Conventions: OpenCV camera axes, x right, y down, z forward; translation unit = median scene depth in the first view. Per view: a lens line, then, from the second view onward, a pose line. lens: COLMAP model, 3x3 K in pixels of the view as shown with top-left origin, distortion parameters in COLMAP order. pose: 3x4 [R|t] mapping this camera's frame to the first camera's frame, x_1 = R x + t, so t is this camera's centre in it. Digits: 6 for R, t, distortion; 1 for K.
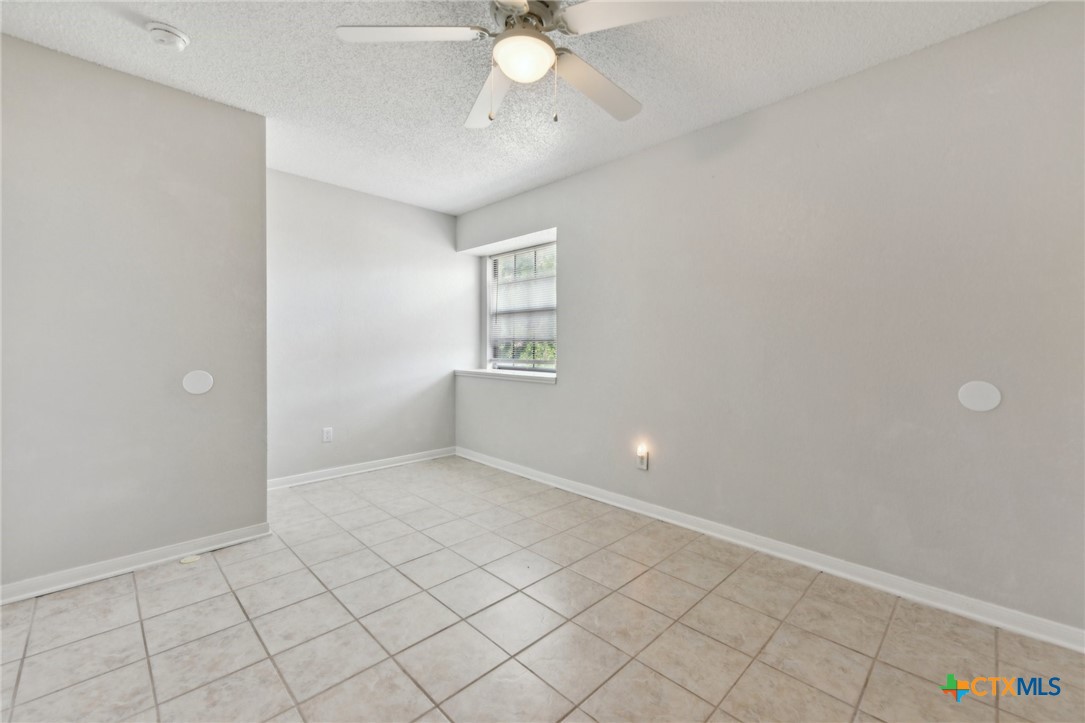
lens RADIAL K [[447.6, 0, 557.9], [0, 447.6, 349.5], [0, 0, 1]] dist [0.008155, -0.003116]
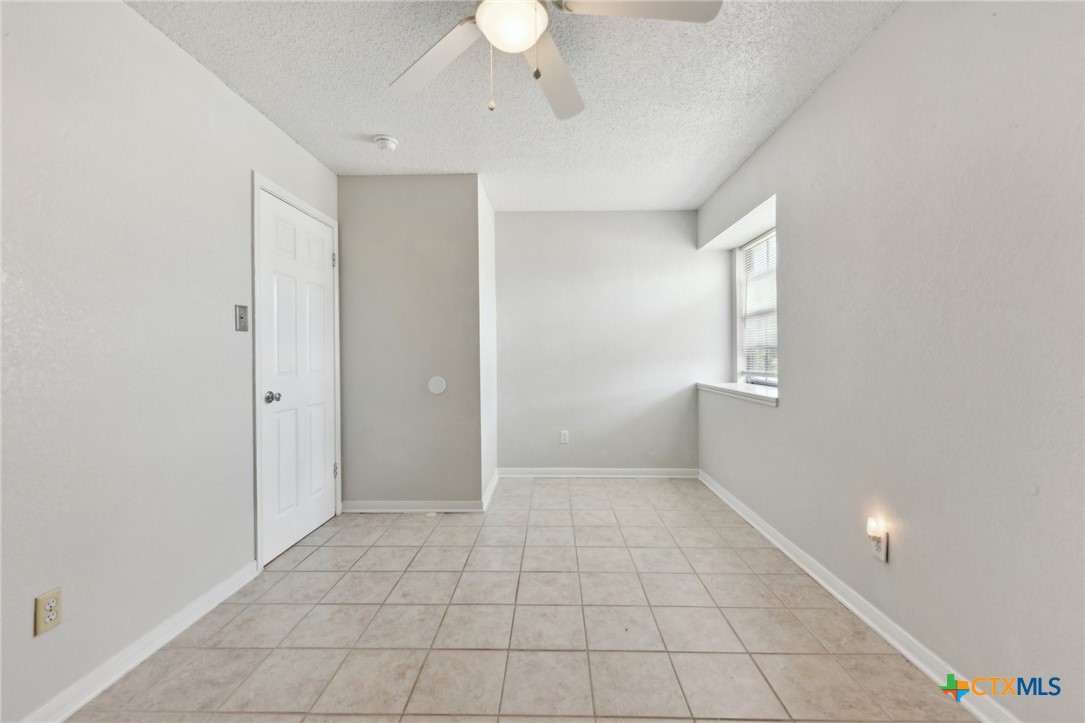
lens RADIAL K [[447.6, 0, 538.7], [0, 447.6, 354.7], [0, 0, 1]] dist [0.008155, -0.003116]
pose [[0.677306, -0.011309, -0.735614, 0.404073], [0.004186, 0.999925, -0.011518, -0.001955], [0.735689, 0.004722, 0.677303, 0.314049]]
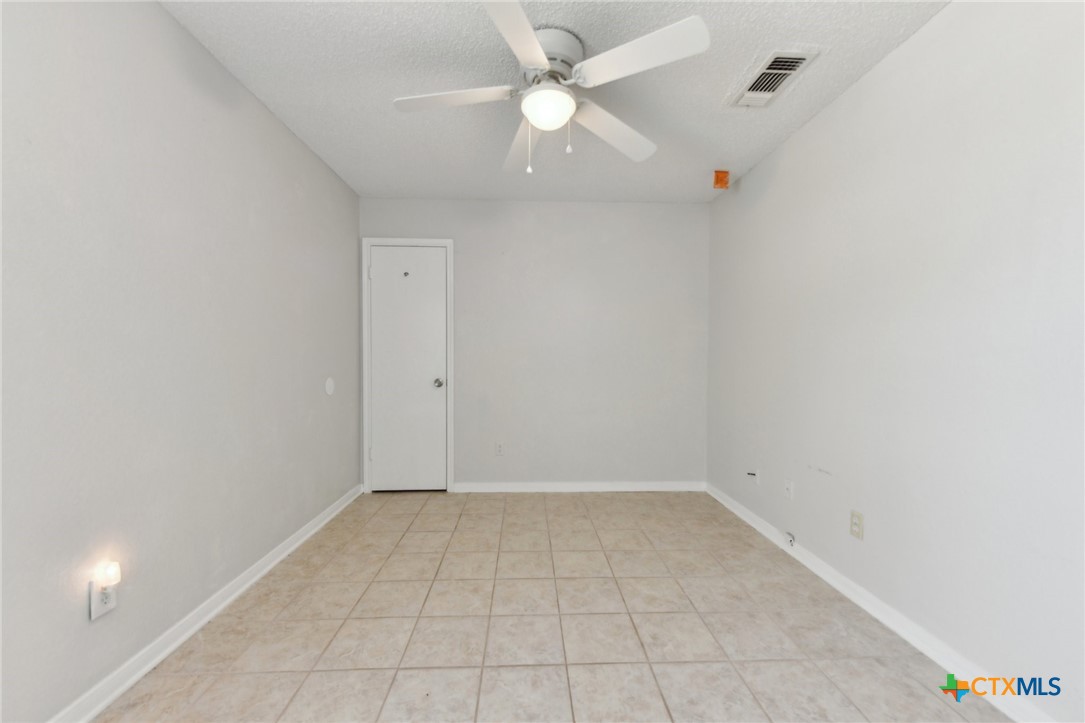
lens RADIAL K [[447.6, 0, 548.7], [0, 447.6, 355.5], [0, 0, 1]] dist [0.008155, -0.003116]
pose [[-0.738267, -0.006076, 0.674481, -0.598028], [-0.001039, 0.999968, 0.007872, -0.012100], [-0.674508, 0.005111, -0.738250, 1.285065]]
